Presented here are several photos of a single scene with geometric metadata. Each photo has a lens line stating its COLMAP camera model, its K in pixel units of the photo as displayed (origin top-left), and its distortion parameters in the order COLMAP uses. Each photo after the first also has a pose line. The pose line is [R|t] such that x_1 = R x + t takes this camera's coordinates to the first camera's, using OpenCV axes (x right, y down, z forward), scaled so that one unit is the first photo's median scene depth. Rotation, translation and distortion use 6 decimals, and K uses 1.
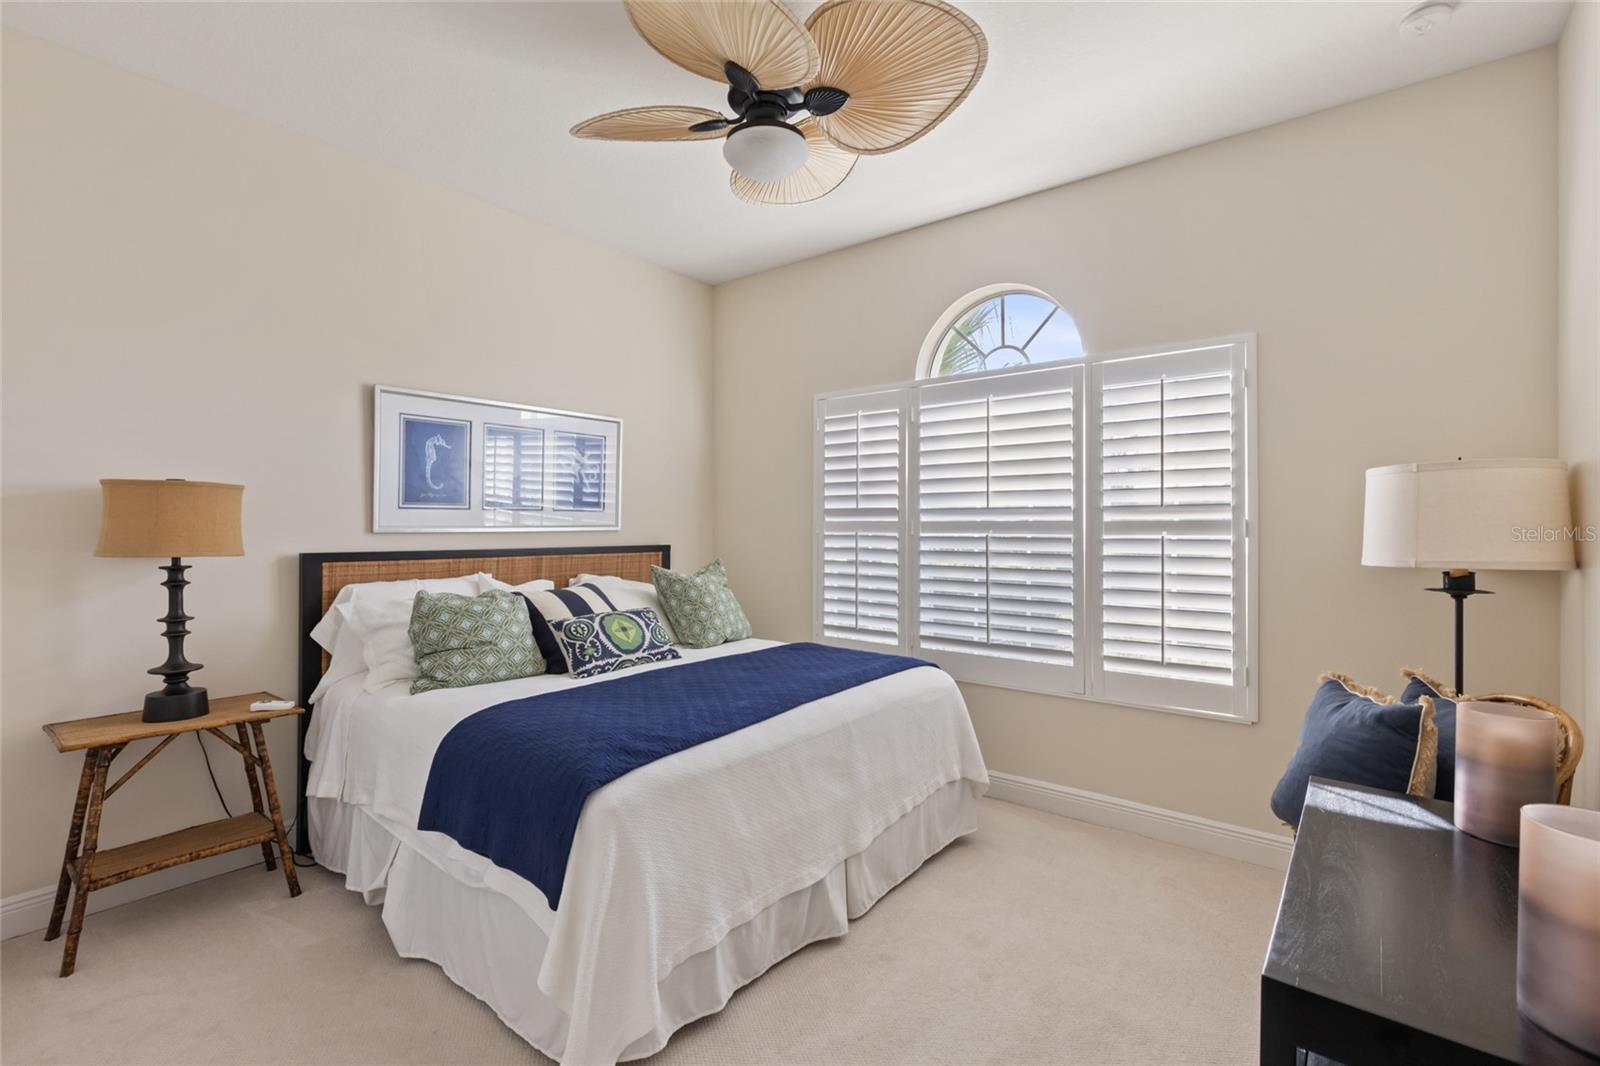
lens RADIAL K [[723.1, 0, 798.2], [0, 723.1, 521.5], [0, 0, 1]] dist [0.003164, -0.000441]
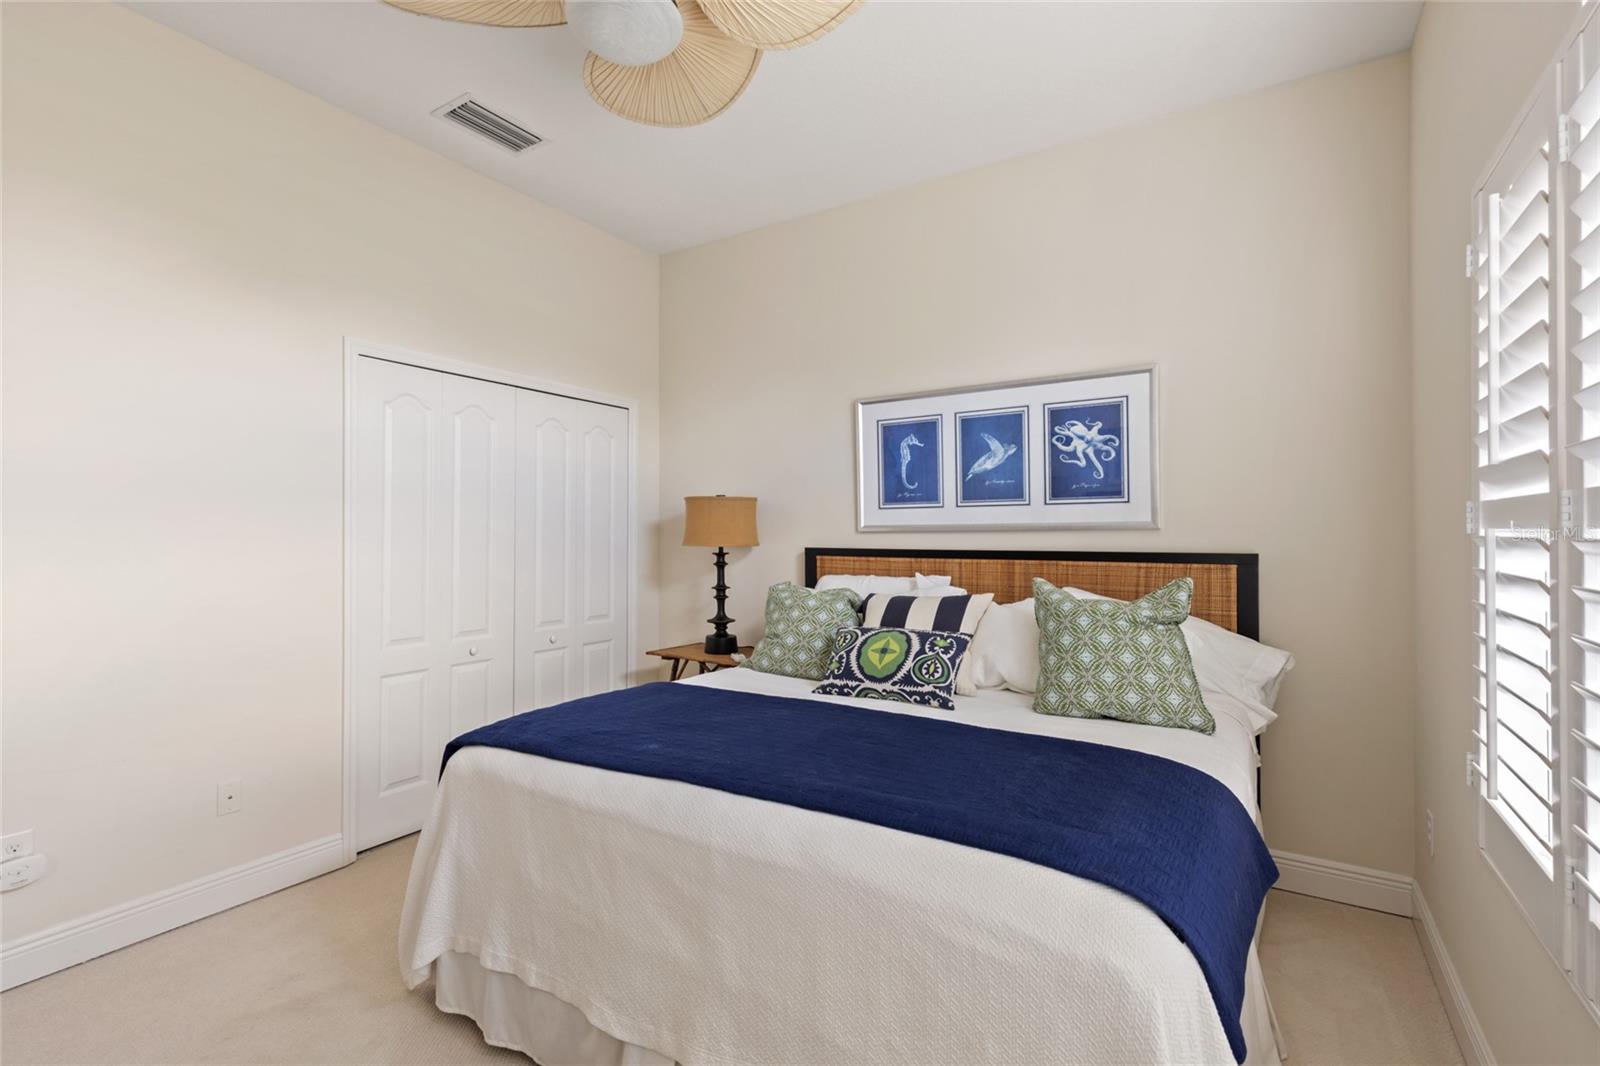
lens RADIAL K [[718.2, 0, 798.3], [0, 718.2, 536.3], [0, 0, 1]] dist [0.002367, -0.000303]
pose [[0.108727, 0.000700, -0.994071, 0.547565], [0.005294, 0.999985, 0.001283, 0.022149], [0.994058, -0.005402, 0.108722, 0.843879]]
